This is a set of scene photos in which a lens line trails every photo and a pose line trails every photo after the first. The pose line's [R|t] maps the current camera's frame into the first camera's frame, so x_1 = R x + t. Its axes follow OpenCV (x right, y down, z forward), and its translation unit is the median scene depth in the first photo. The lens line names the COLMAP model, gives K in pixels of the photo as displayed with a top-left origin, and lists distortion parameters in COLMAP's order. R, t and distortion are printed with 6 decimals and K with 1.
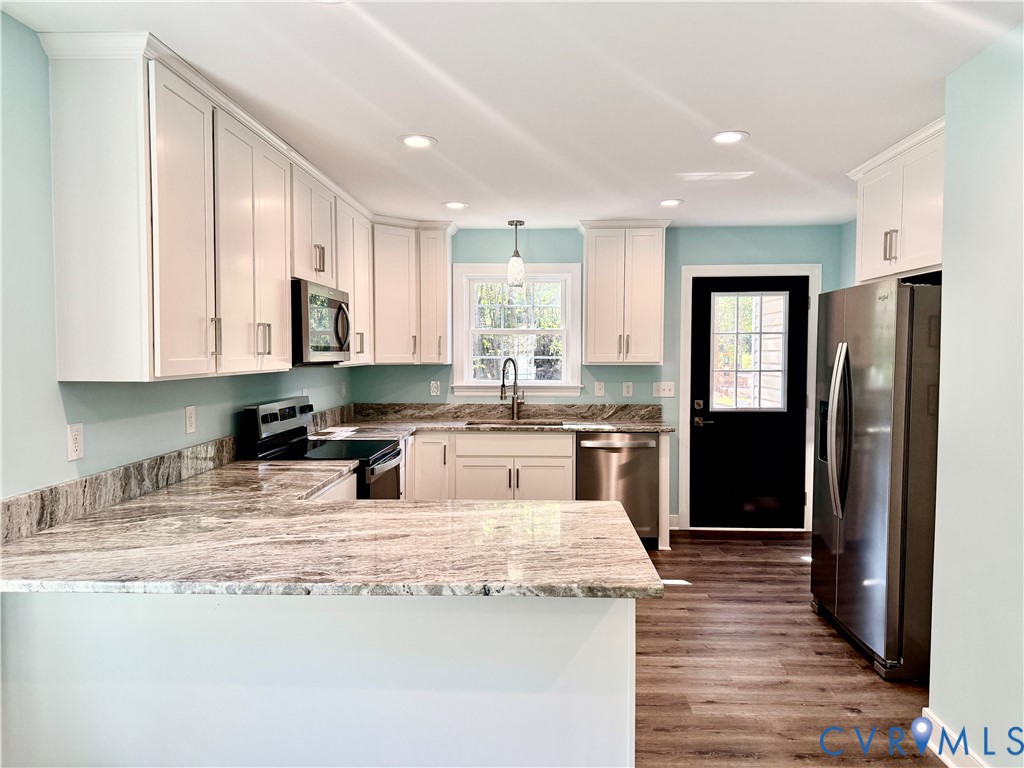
lens RADIAL K [[717.9, 0, 514.0], [0, 717.9, 380.7], [0, 0, 1]] dist [0.089437, -0.110046]
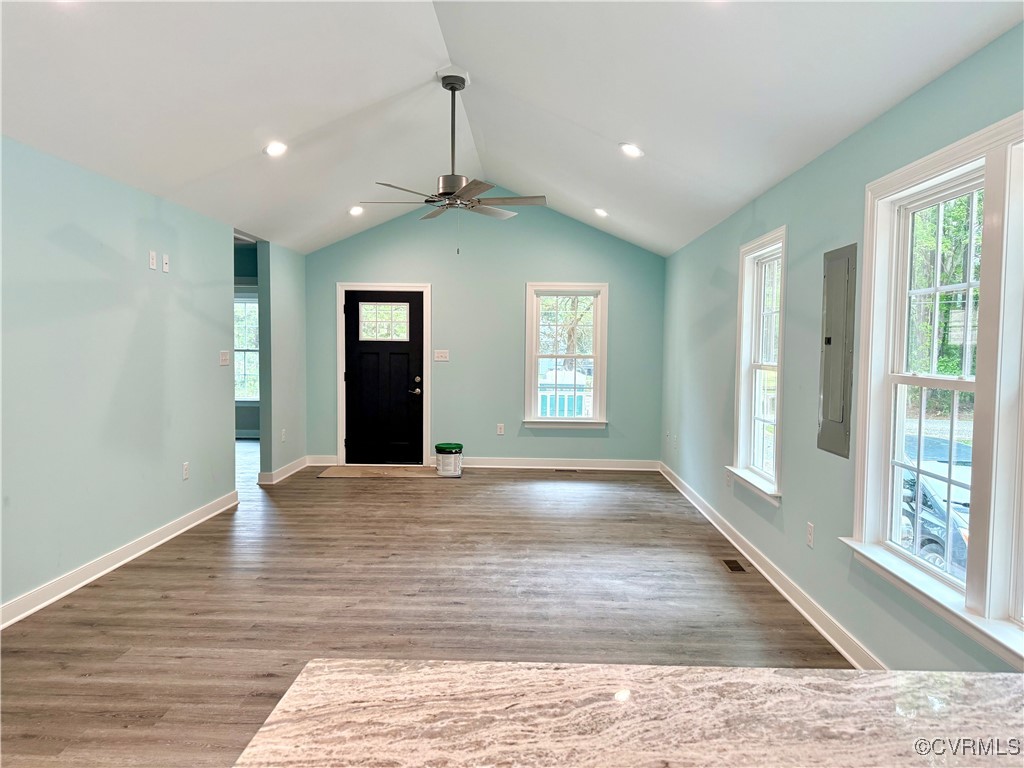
lens RADIAL K [[717.9, 0, 514.0], [0, 717.9, 380.7], [0, 0, 1]] dist [0.089437, -0.110046]
pose [[-0.999884, -0.008963, -0.012310, 0.009919], [-0.010075, 0.995572, 0.093464, -0.047602], [0.011418, 0.093577, -0.995547, 1.228777]]
